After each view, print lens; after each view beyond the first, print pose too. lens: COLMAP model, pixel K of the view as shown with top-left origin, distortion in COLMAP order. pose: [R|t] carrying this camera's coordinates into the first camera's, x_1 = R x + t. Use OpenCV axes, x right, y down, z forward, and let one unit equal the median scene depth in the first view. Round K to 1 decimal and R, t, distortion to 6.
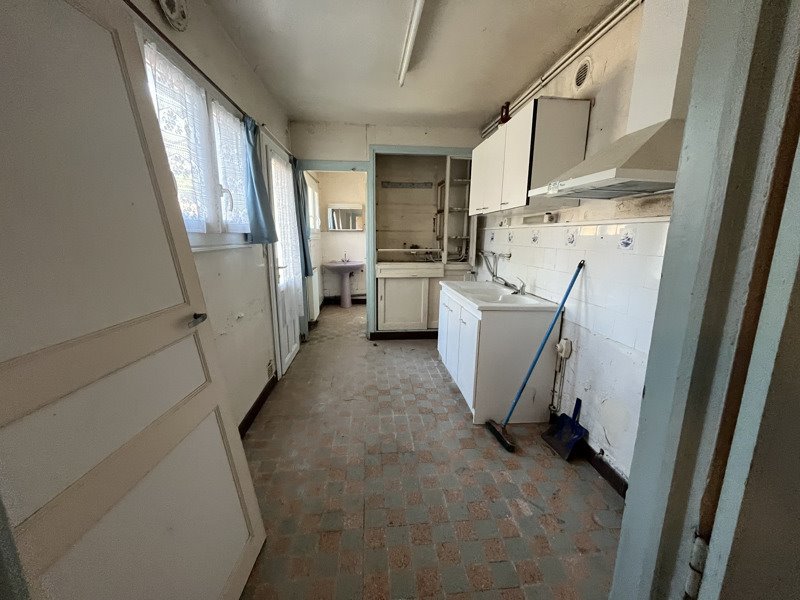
lens RADIAL K [[321.8, 0, 400.8], [0, 321.8, 298.9], [0, 0, 1]] dist [-0.000028, 0.000251]
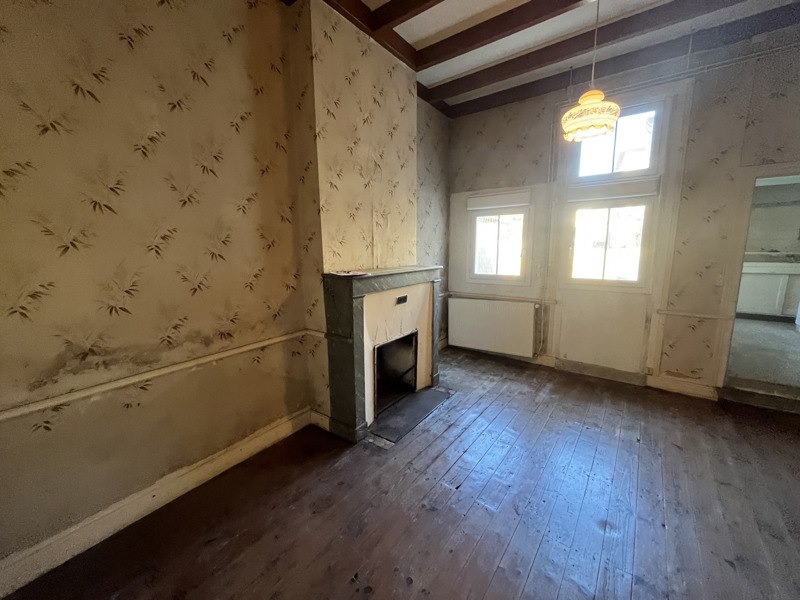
lens RADIAL K [[321.8, 0, 402.3], [0, 321.8, 297.9], [0, 0, 1]] dist [-0.000028, 0.000251]
pose [[0.742353, 0.085709, -0.664505, -0.362628], [-0.107608, 0.994161, 0.008015, 0.335703], [0.661312, 0.065556, 0.747241, -1.797989]]
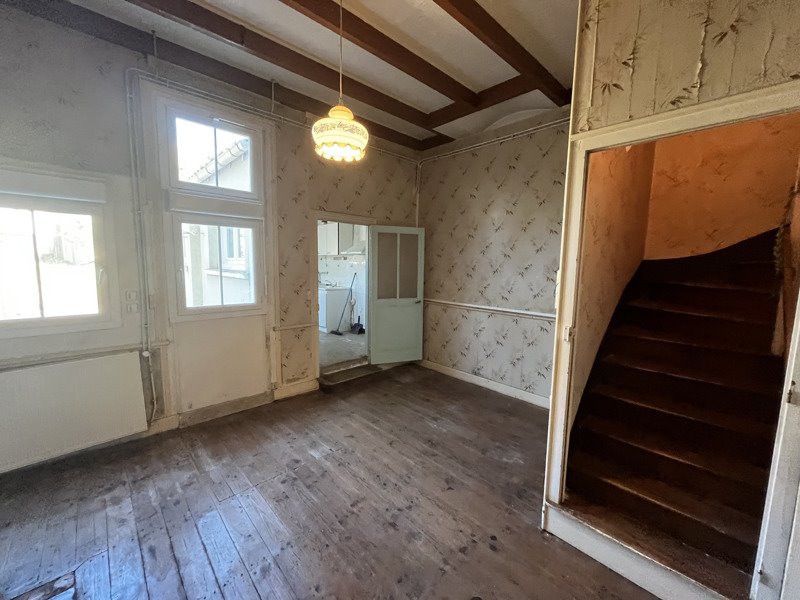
lens RADIAL K [[321.8, 0, 401.4], [0, 321.8, 295.7], [0, 0, 1]] dist [-0.000028, 0.000251]
pose [[0.789981, -0.059920, 0.610196, -0.916644], [0.107817, 0.993281, -0.042046, 0.256931], [-0.603577, 0.099005, 0.791134, -1.571186]]
